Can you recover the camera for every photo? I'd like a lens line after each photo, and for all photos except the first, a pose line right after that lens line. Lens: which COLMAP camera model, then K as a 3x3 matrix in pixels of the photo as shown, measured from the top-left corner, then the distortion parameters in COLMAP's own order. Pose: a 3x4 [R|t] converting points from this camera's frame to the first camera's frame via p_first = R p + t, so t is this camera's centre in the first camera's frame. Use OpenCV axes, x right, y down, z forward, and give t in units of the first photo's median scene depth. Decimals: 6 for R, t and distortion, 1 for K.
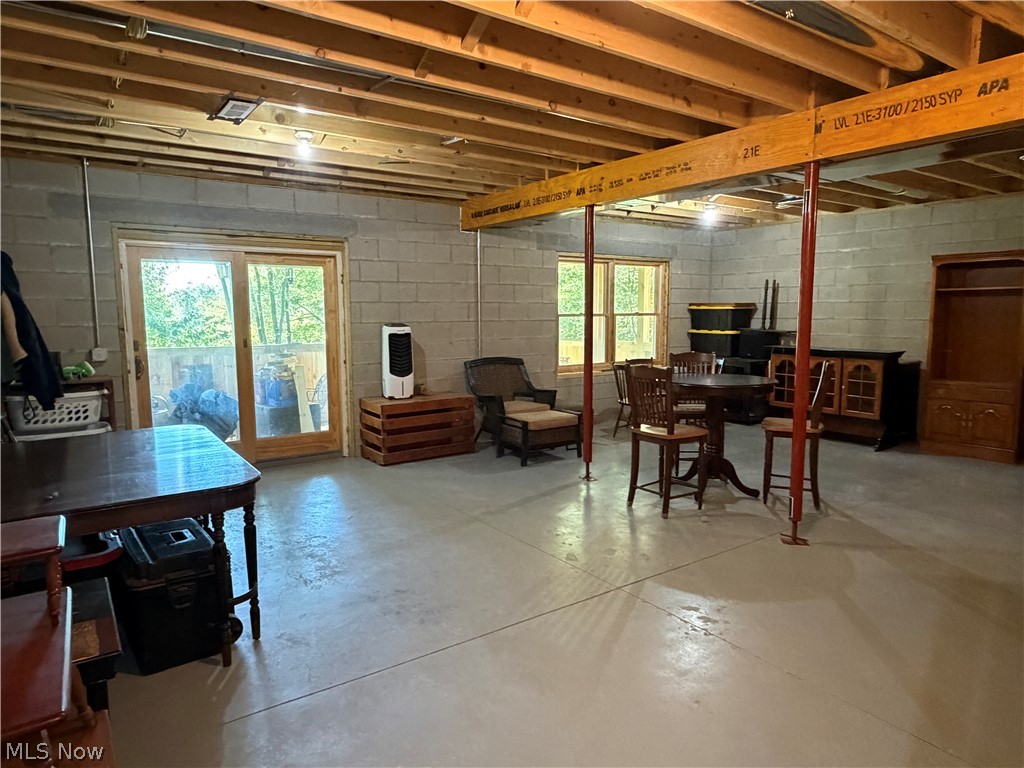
lens RADIAL K [[662.0, 0, 514.6], [0, 662.0, 384.4], [0, 0, 1]] dist [-0.025815, 0.029398]
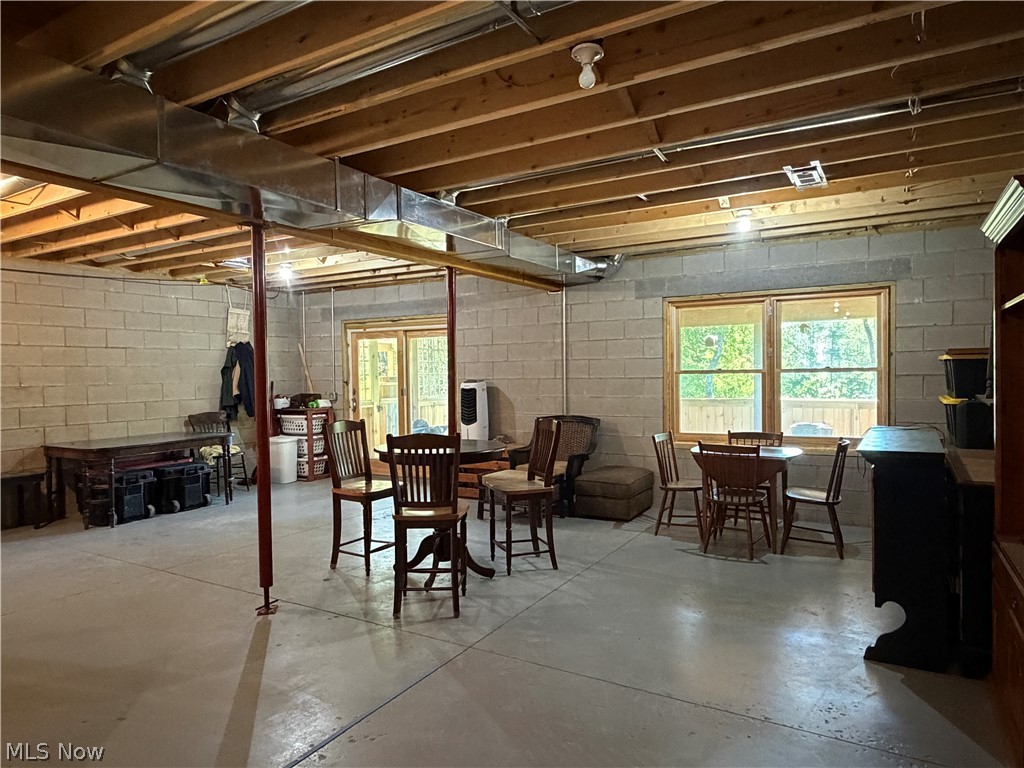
lens RADIAL K [[662.0, 0, 512.0], [0, 662.0, 385.1], [0, 0, 1]] dist [-0.025815, 0.029398]
pose [[0.378271, 0.013256, -0.925600, 0.864039], [-0.093729, 0.995307, -0.024051, -0.054978], [0.920937, 0.095854, 0.377738, 0.558889]]
